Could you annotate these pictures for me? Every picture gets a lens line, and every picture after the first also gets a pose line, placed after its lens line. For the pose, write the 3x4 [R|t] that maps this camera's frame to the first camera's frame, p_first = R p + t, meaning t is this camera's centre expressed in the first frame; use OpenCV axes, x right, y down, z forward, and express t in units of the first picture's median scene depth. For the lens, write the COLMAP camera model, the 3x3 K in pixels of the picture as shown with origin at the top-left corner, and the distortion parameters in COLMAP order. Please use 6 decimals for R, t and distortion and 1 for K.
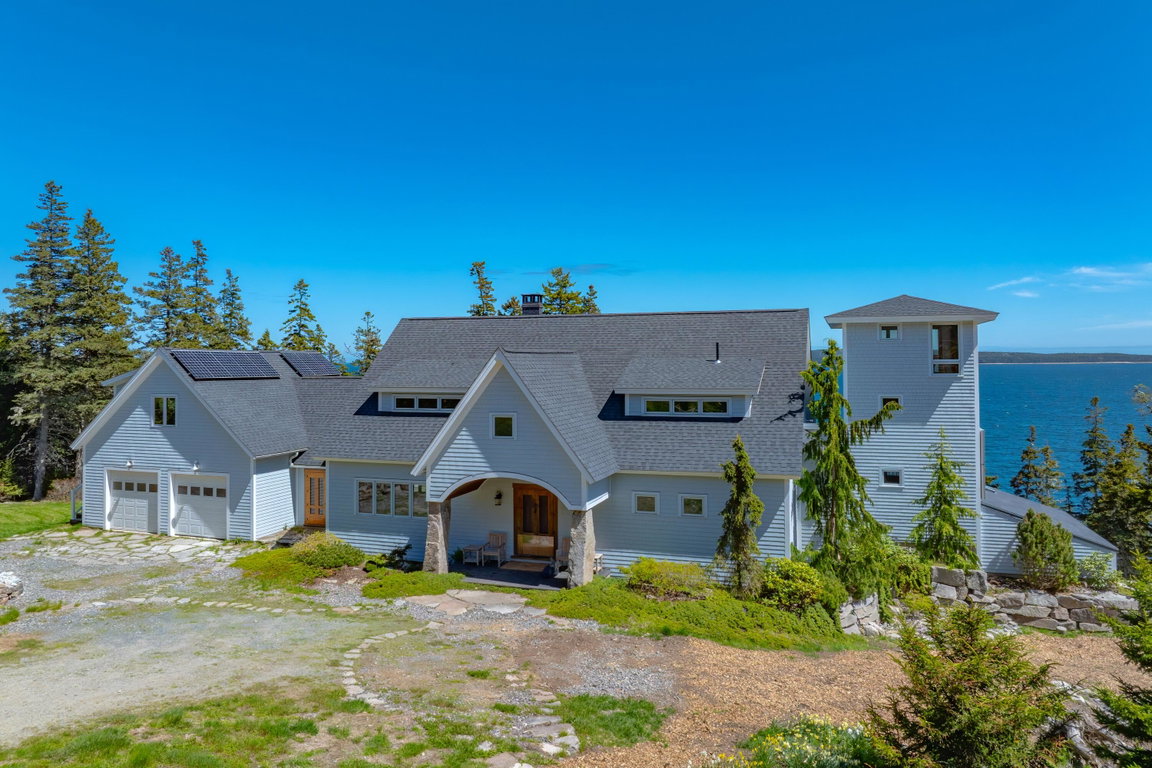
lens RADIAL K [[810.6, 0, 565.0], [0, 810.6, 340.3], [0, 0, 1]] dist [-0.033185, -0.004715]
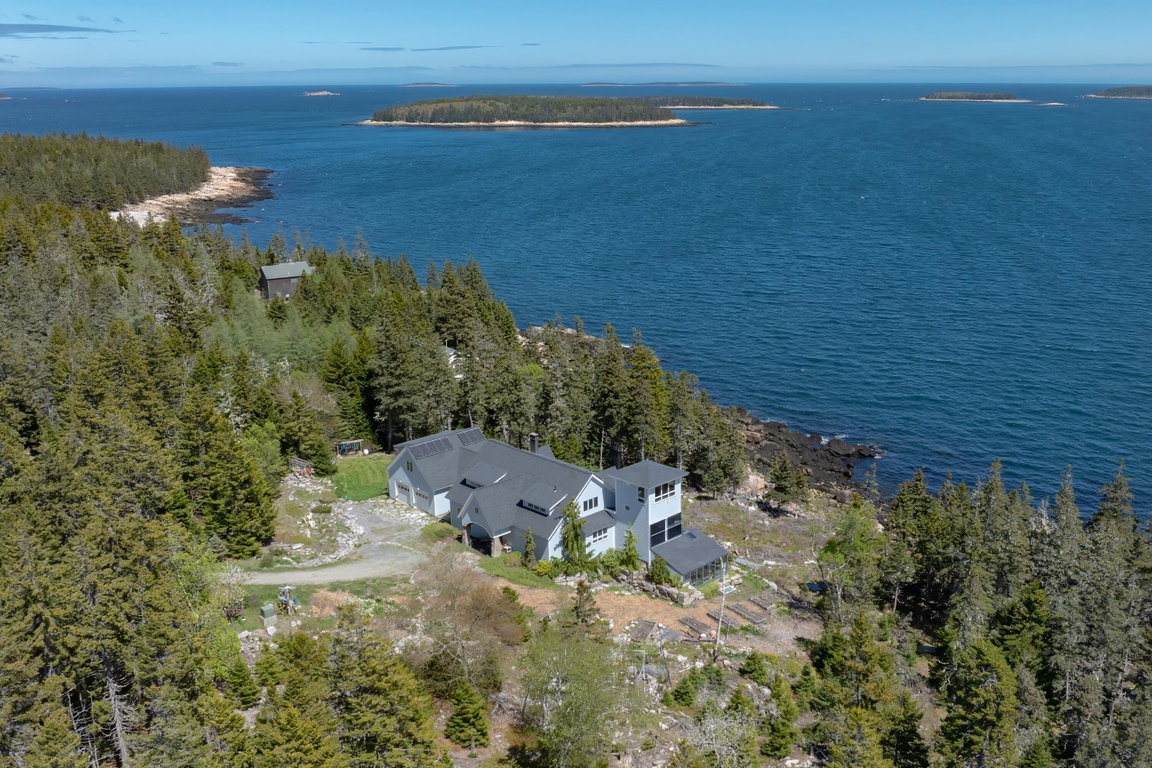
lens RADIAL K [[1101.1, 0, 634.3], [0, 1101.1, 419.1], [0, 0, 1]] dist [-0.027687, 0.000000]
pose [[0.907981, 0.122379, -0.400742, 2.096434], [0.013033, 0.947687, 0.318934, -1.549956], [0.418808, -0.294809, 0.858887, -2.325304]]
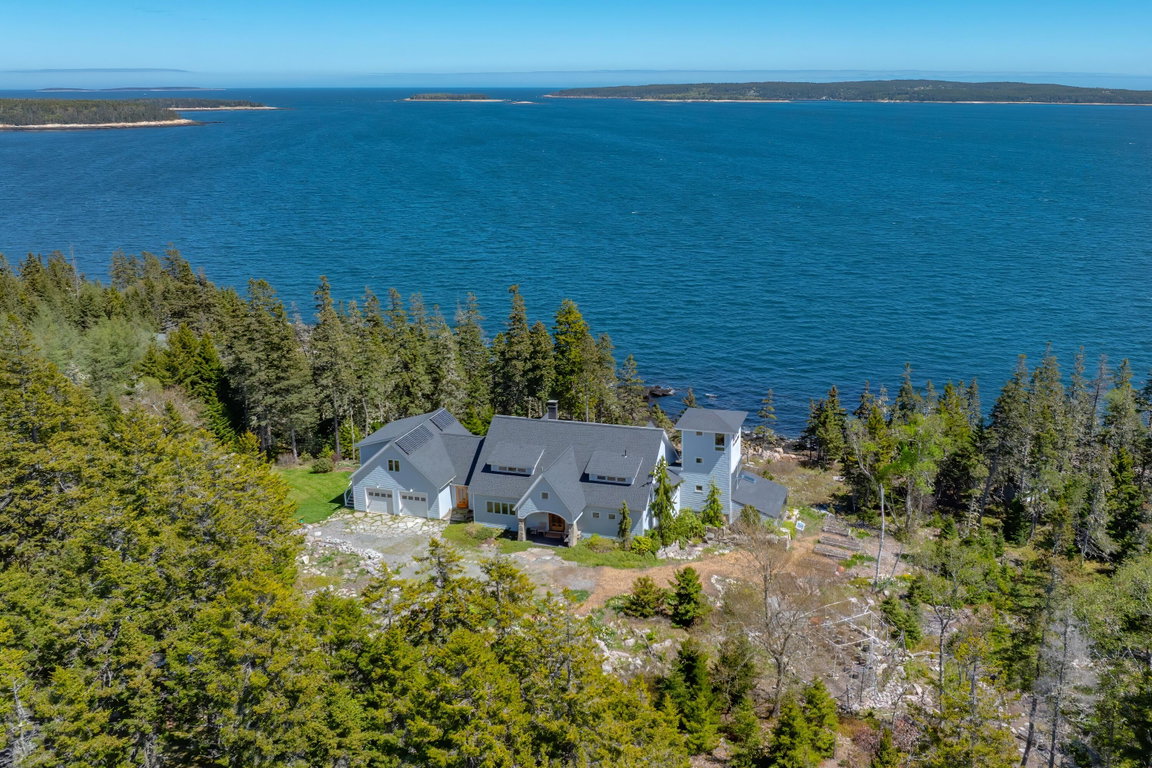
lens RADIAL K [[995.6, 0, 685.6], [0, 995.6, 308.9], [0, 0, 1]] dist [-0.041781, 0.021082]
pose [[0.995164, -0.016744, 0.096792, 0.082610], [-0.007541, 0.969435, 0.245232, -1.266389], [-0.097939, -0.244776, 0.964621, -2.067970]]
